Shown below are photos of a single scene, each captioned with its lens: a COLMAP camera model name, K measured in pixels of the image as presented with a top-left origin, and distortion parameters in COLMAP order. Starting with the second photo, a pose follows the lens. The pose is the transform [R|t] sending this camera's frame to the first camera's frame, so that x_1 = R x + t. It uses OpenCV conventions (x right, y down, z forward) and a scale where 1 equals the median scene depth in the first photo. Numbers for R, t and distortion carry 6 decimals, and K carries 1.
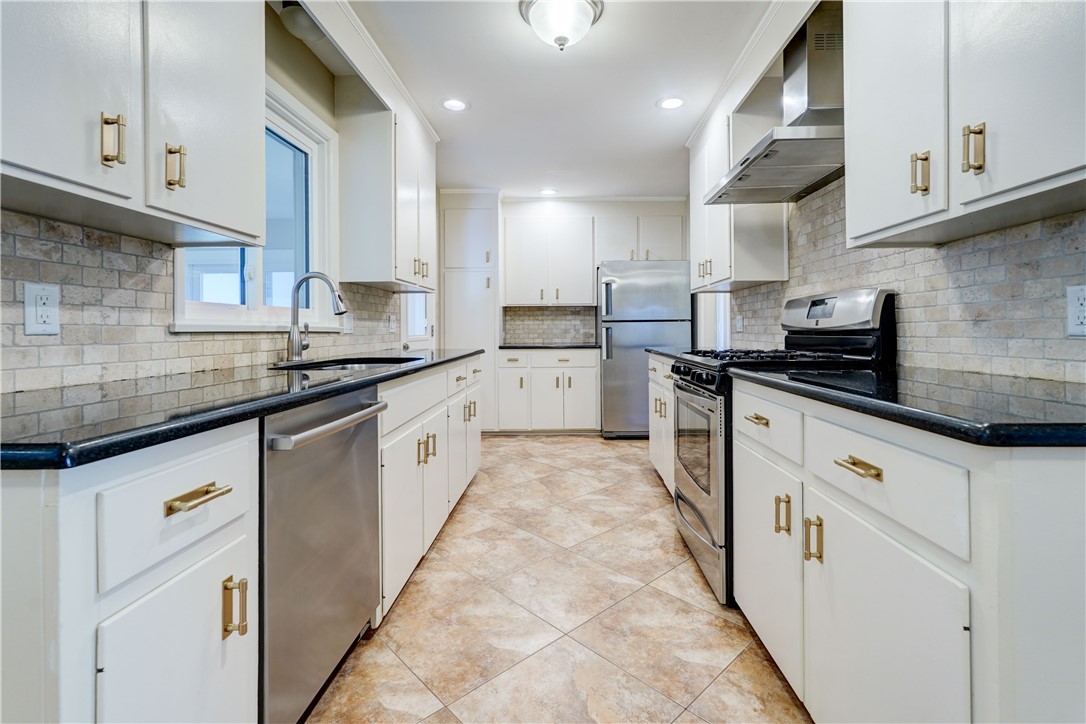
lens RADIAL K [[488.9, 0, 556.6], [0, 488.9, 330.0], [0, 0, 1]] dist [-0.013262, 0.007770]
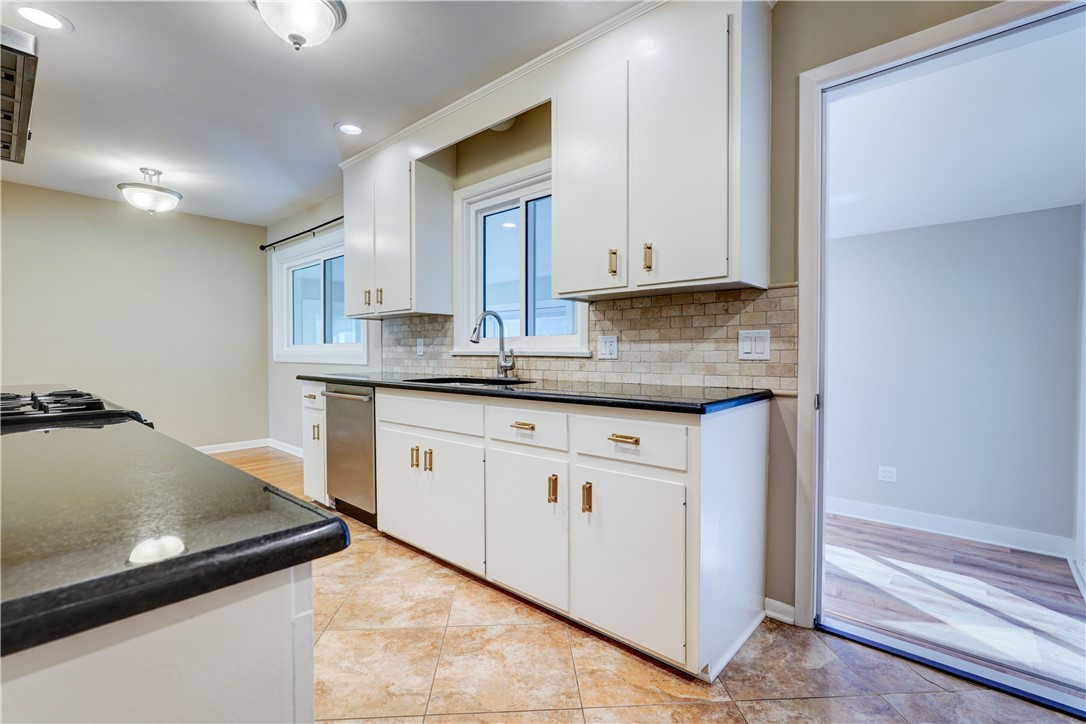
lens RADIAL K [[476.0, 0, 523.5], [0, 476.0, 363.3], [0, 0, 1]] dist [0.000032, 0.000132]
pose [[-0.653713, 0.025987, -0.756297, 0.411453], [0.005510, 0.999547, 0.029583, -0.014079], [0.756723, 0.015172, -0.653560, 1.864352]]
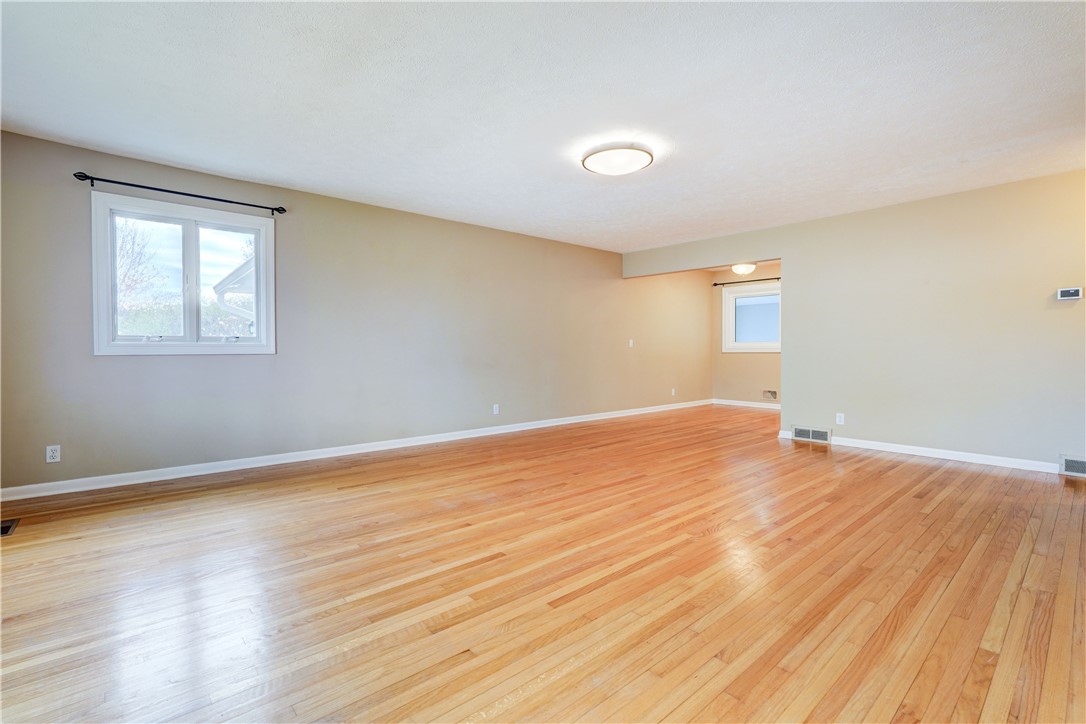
lens RADIAL K [[489.3, 0, 537.8], [0, 489.3, 357.4], [0, 0, 1]] dist [-0.001449, 0.001670]
pose [[-0.747792, 0.019900, -0.663635, 3.431025], [0.008891, 0.999761, 0.019961, -0.012371], [0.663874, 0.009026, -0.747790, 1.366678]]
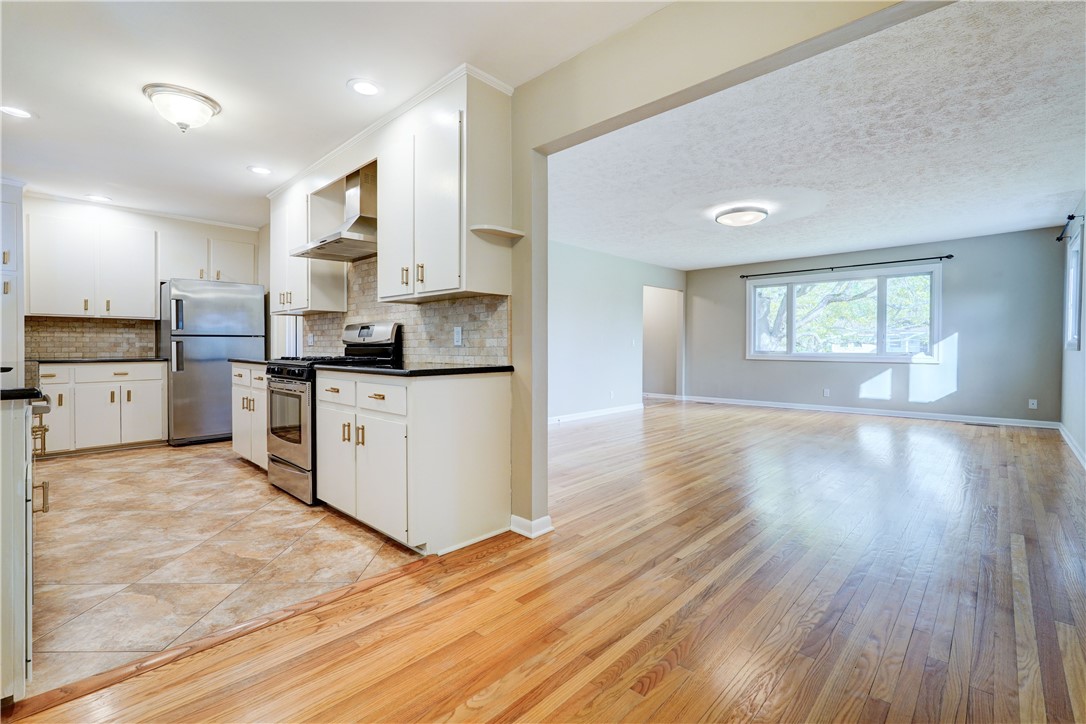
lens RADIAL K [[494.3, 0, 536.0], [0, 494.3, 350.6], [0, 0, 1]] dist [0.008038, 0.000294]
pose [[0.682486, 0.005272, 0.730879, -0.318284], [-0.008022, 0.999968, 0.000279, 0.018107], [-0.730854, -0.006053, 0.682507, -0.618684]]
